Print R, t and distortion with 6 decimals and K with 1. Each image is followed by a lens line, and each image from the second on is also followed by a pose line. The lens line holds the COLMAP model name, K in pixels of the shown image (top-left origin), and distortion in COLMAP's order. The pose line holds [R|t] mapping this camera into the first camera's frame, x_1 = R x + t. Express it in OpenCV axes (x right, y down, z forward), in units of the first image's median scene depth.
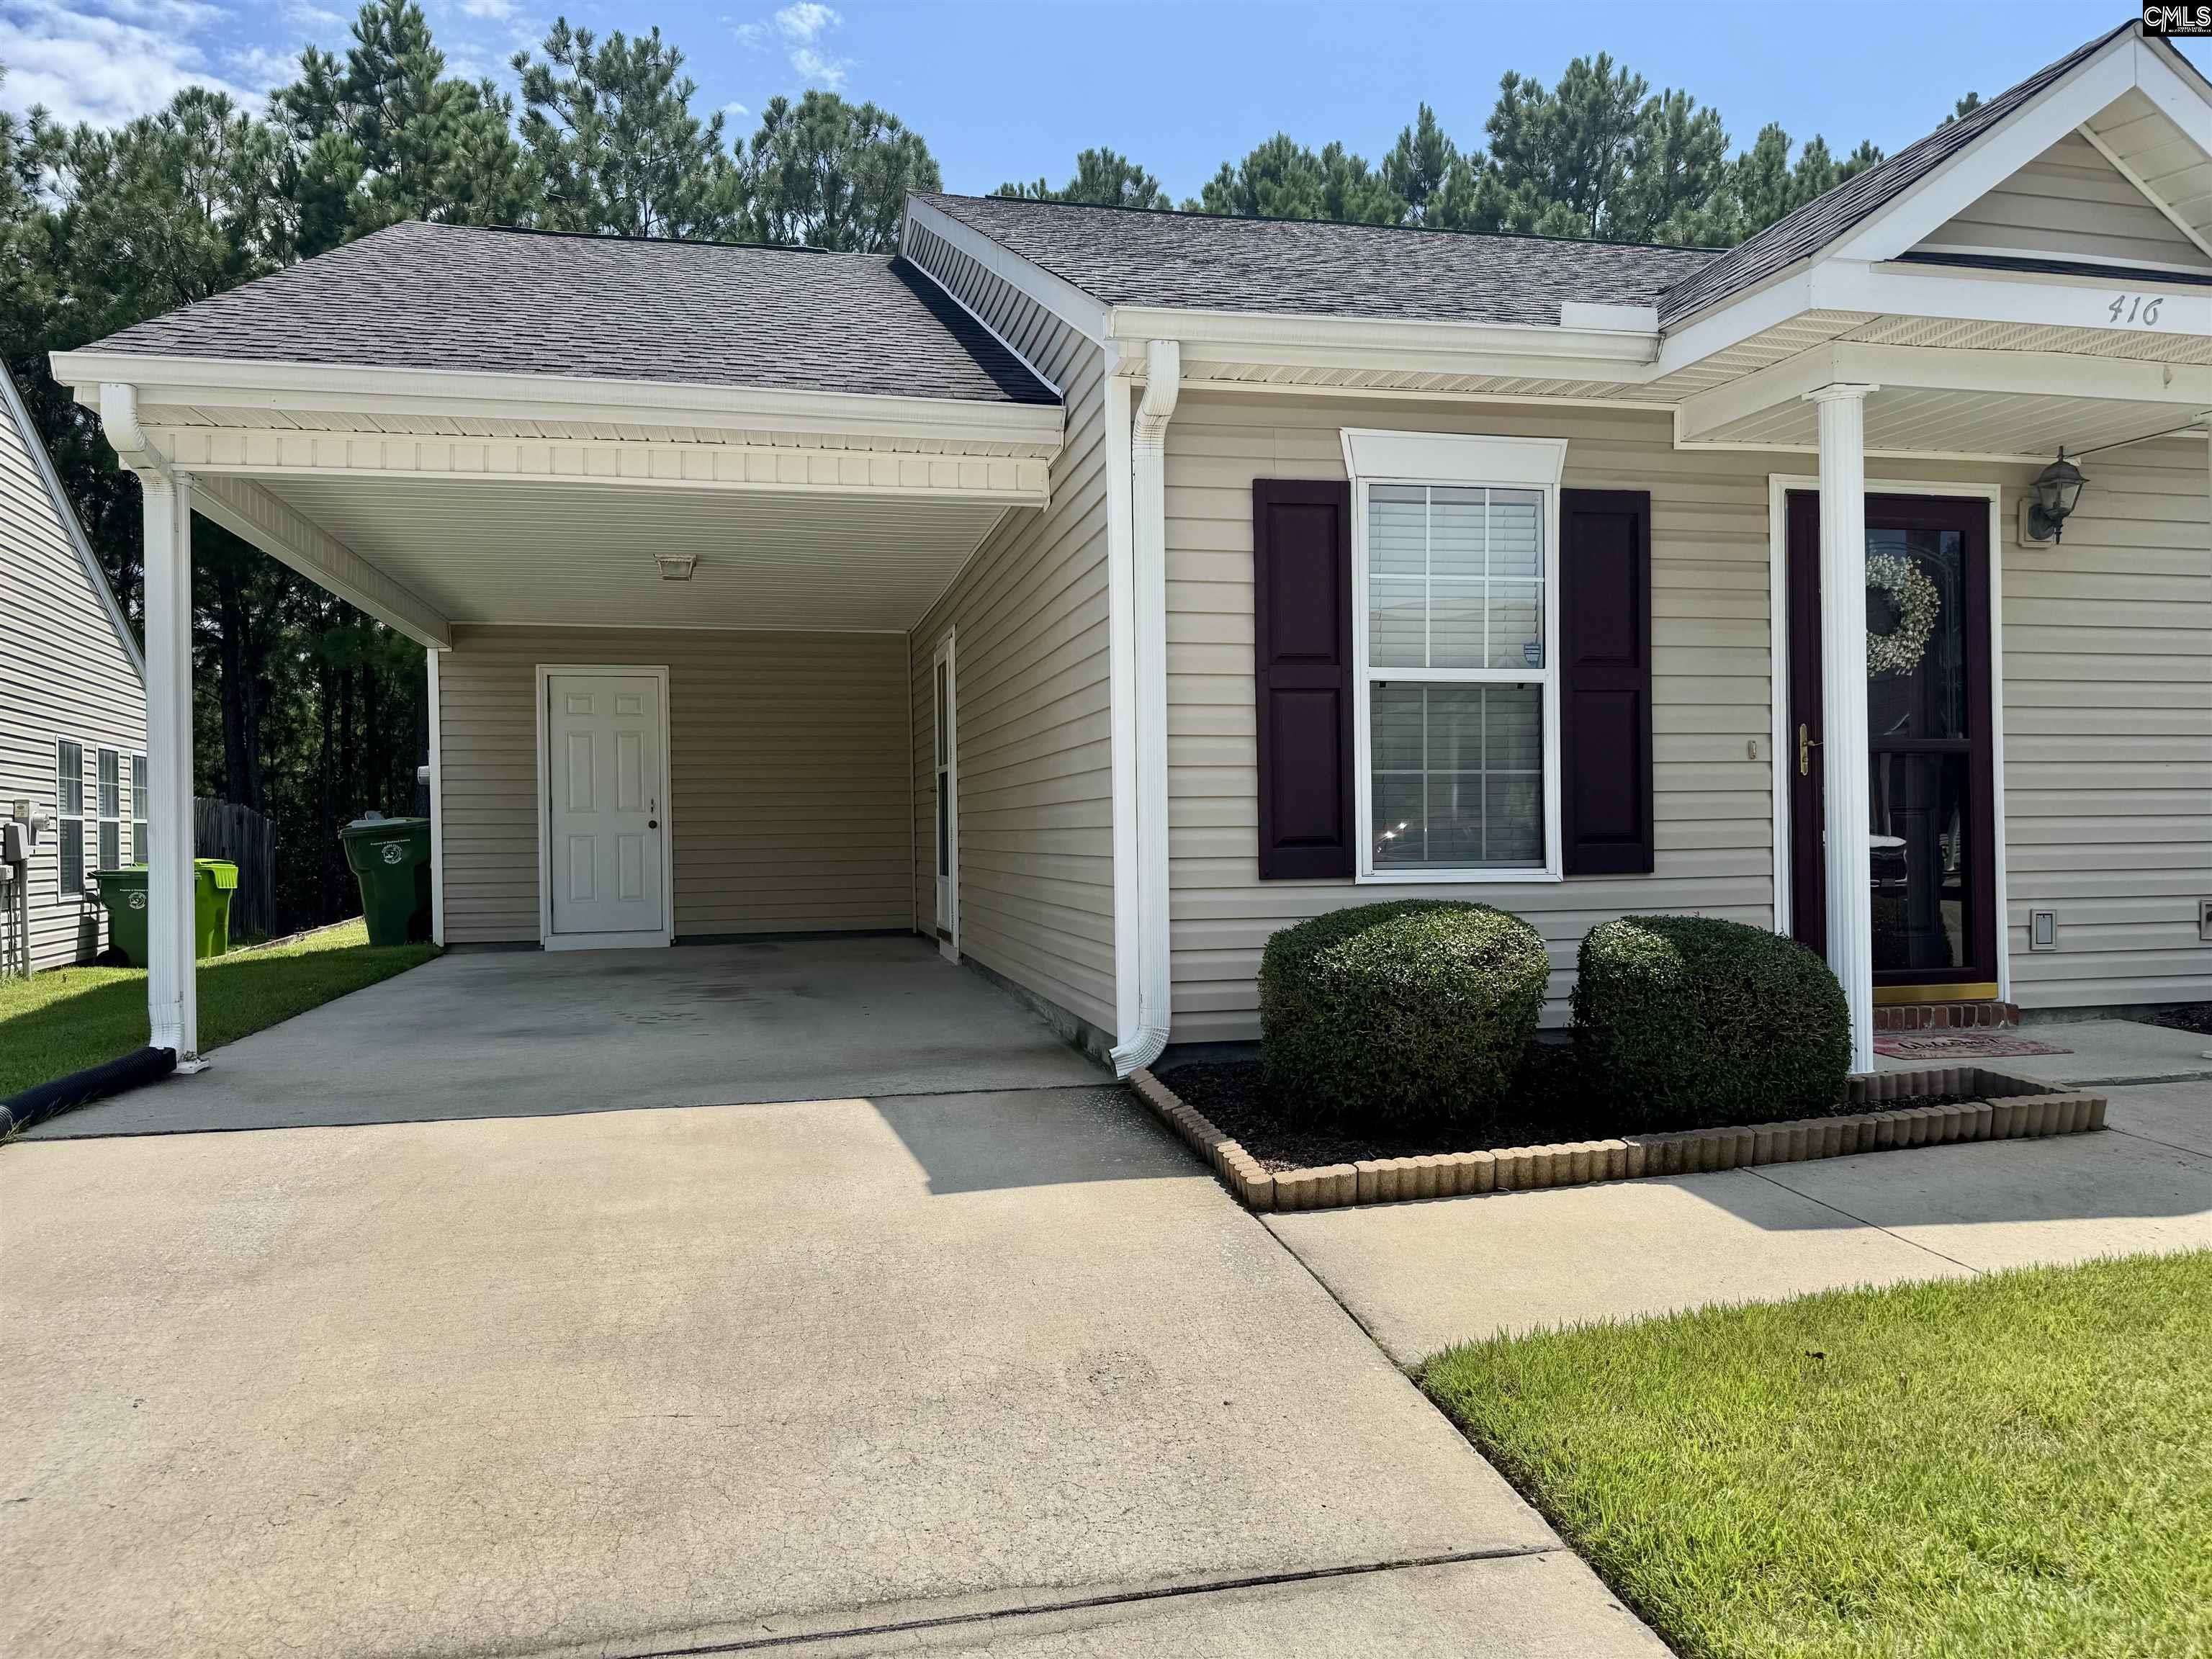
lens RADIAL K [[1533.9, 0, 1106.0], [0, 1533.9, 829.5], [0, 0, 1]] dist [0.086297, -0.107056]
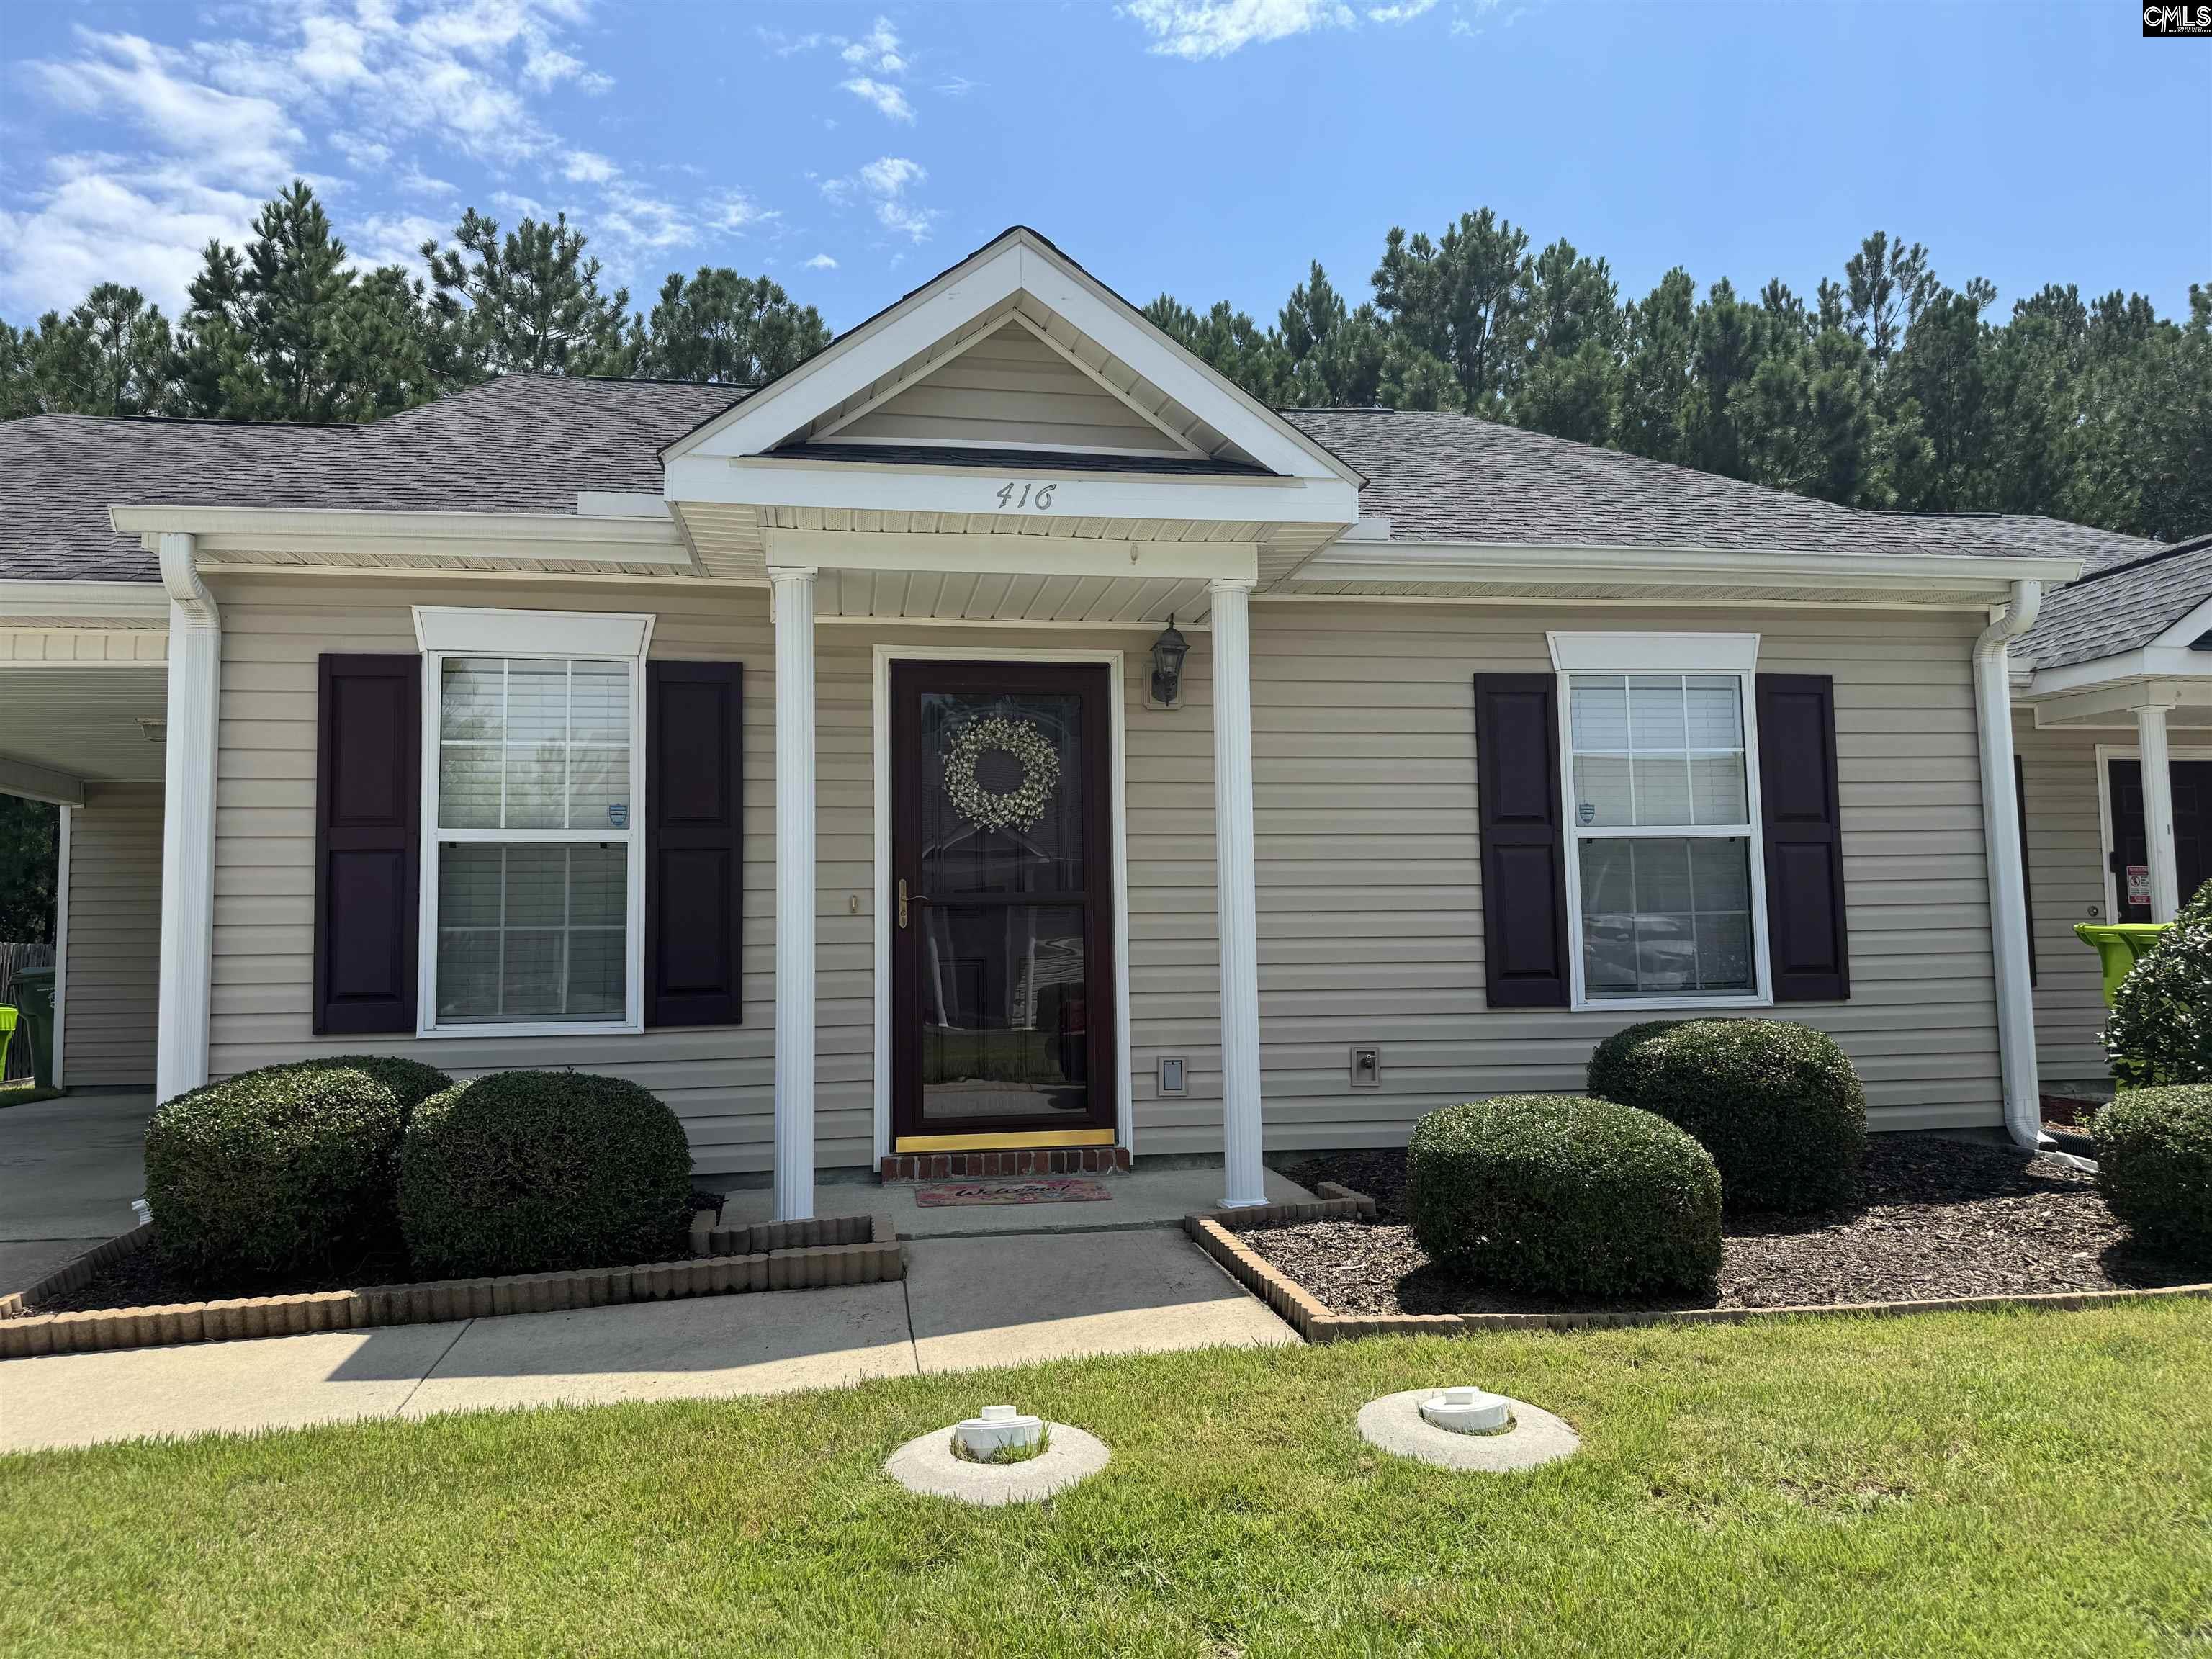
lens RADIAL K [[1533.9, 0, 1106.0], [0, 1533.9, 829.5], [0, 0, 1]] dist [0.086297, -0.107056]
pose [[0.998157, -0.008617, -0.060061, 0.648933], [0.003555, 0.996470, -0.083877, -0.013890], [0.060572, 0.083508, 0.994664, -0.024378]]
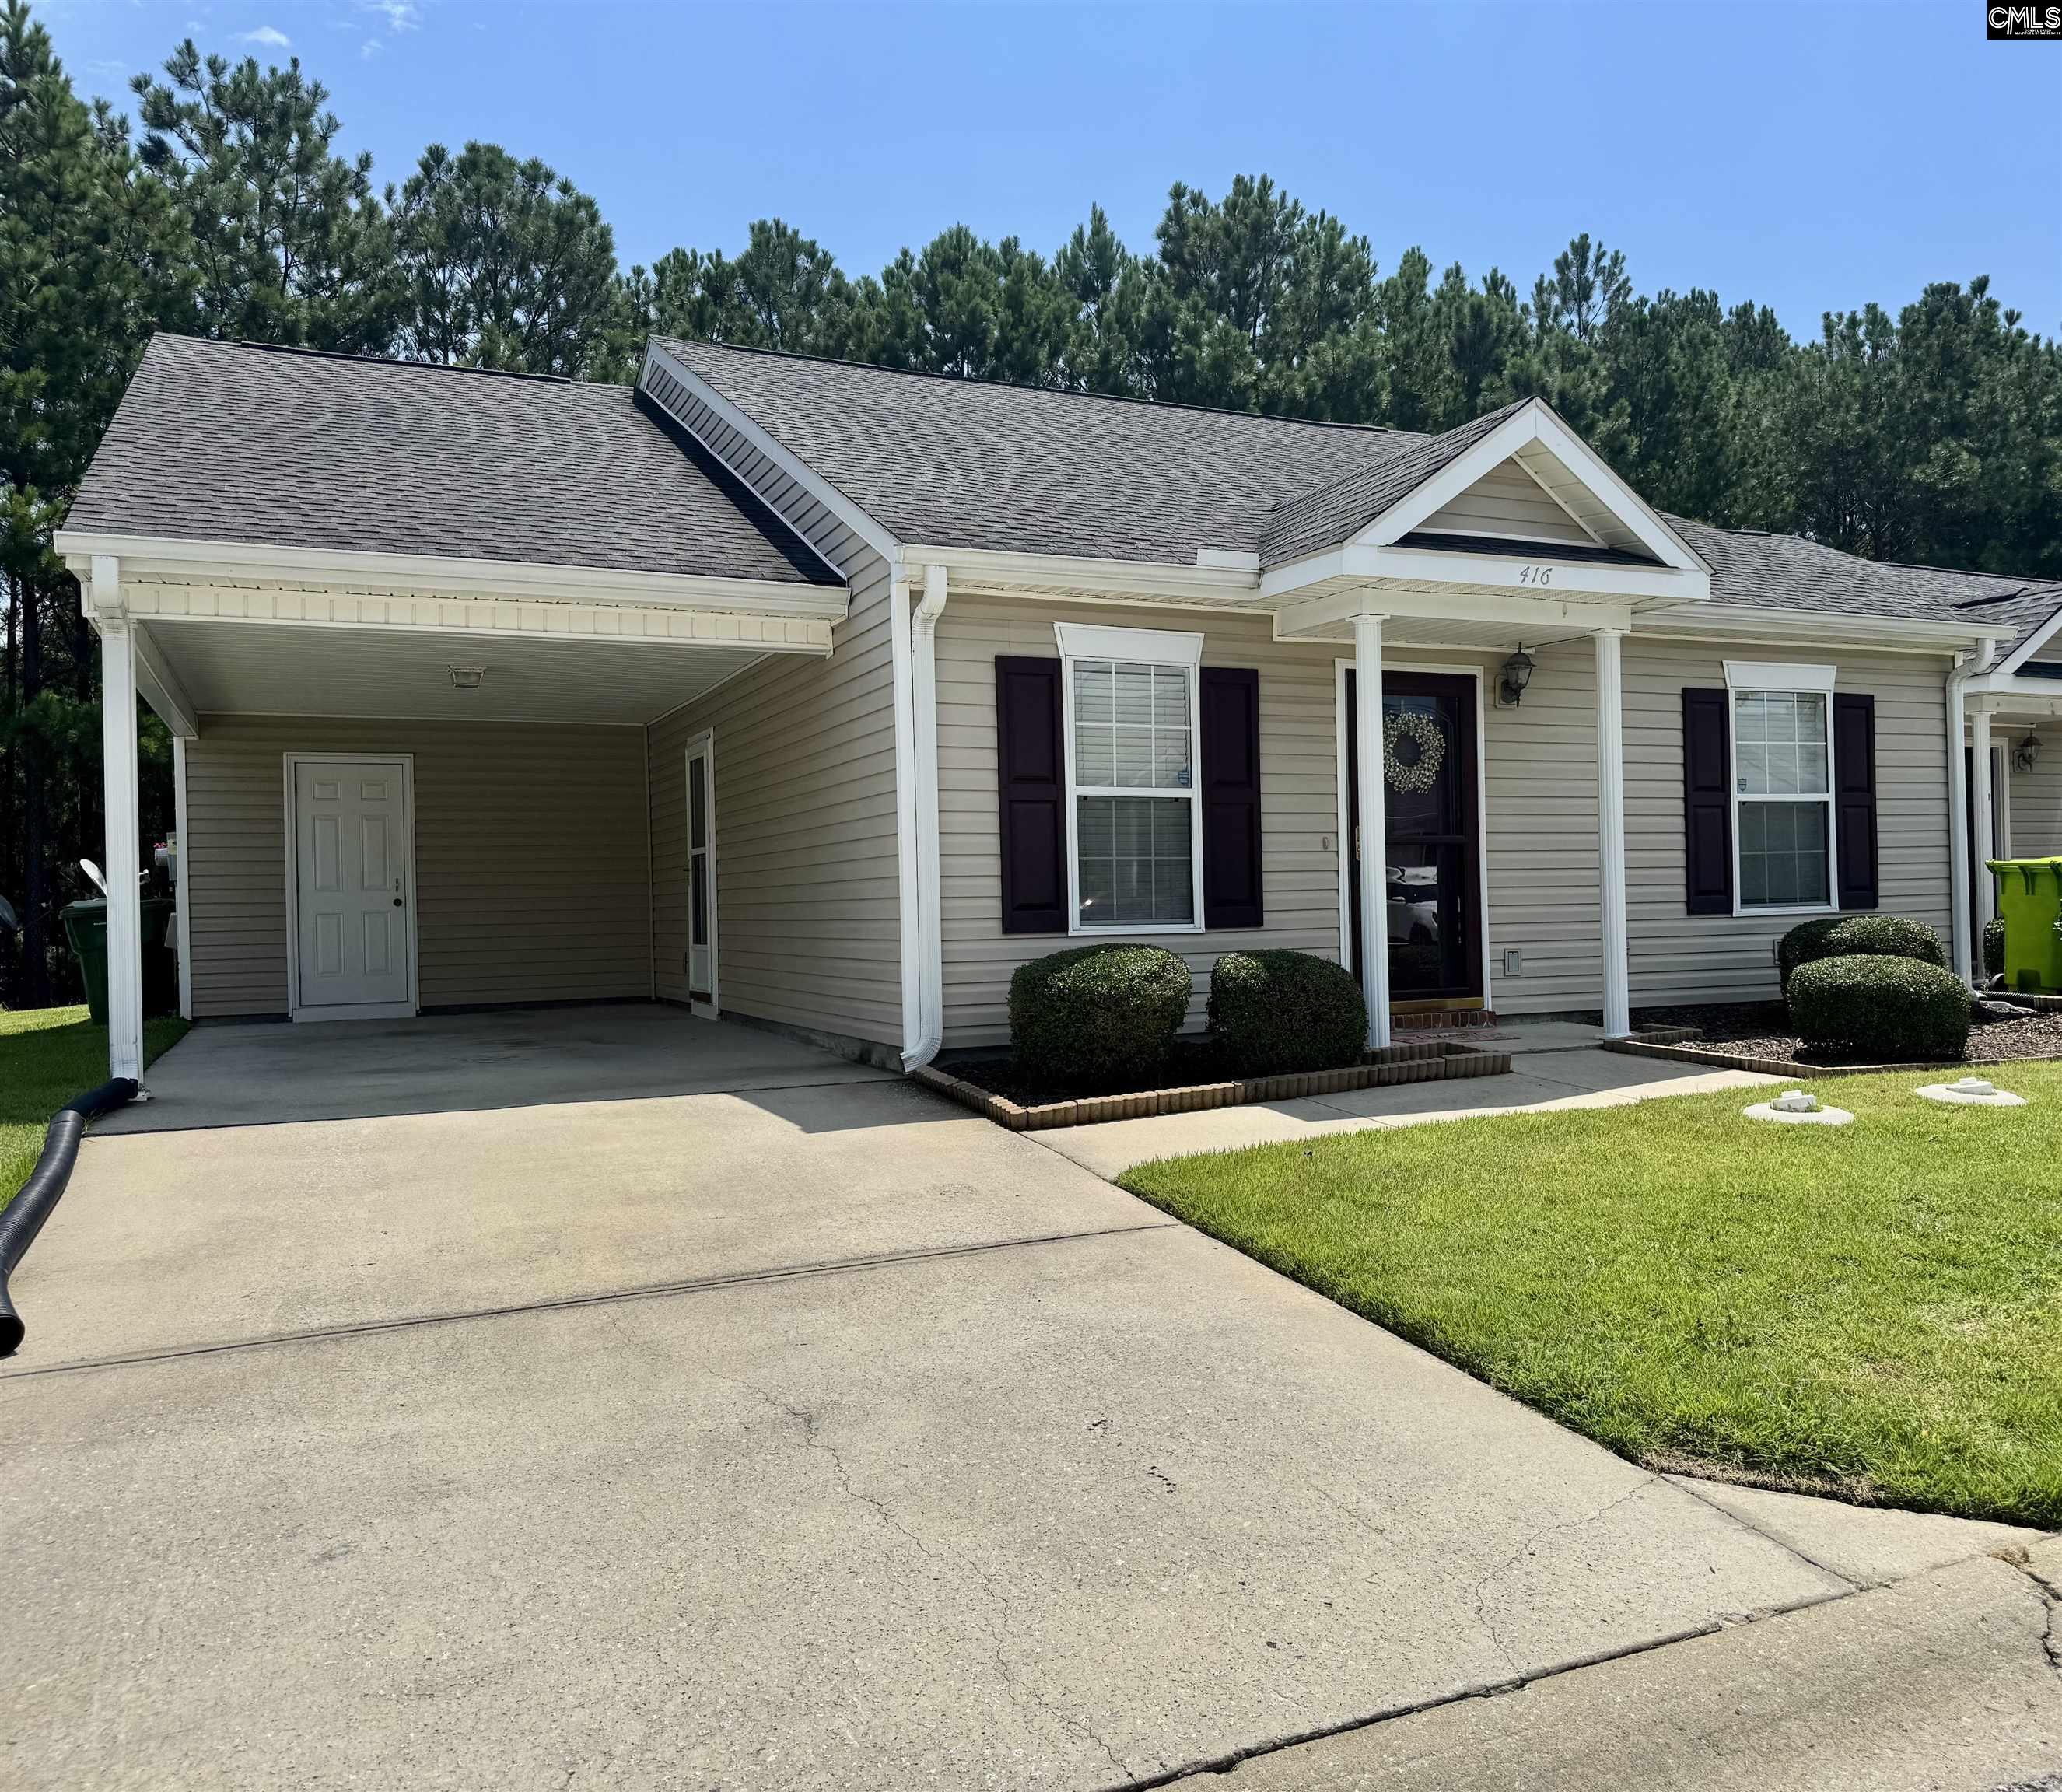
lens RADIAL K [[1672.0, 0, 1135.8], [0, 1672.0, 905.1], [0, 0, 1]] dist [0.035608, -0.003832]
pose [[0.975228, -0.007898, 0.221062, -0.115564], [0.008294, 0.999965, -0.000862, 0.007842], [-0.221047, 0.002674, 0.975259, -0.517297]]
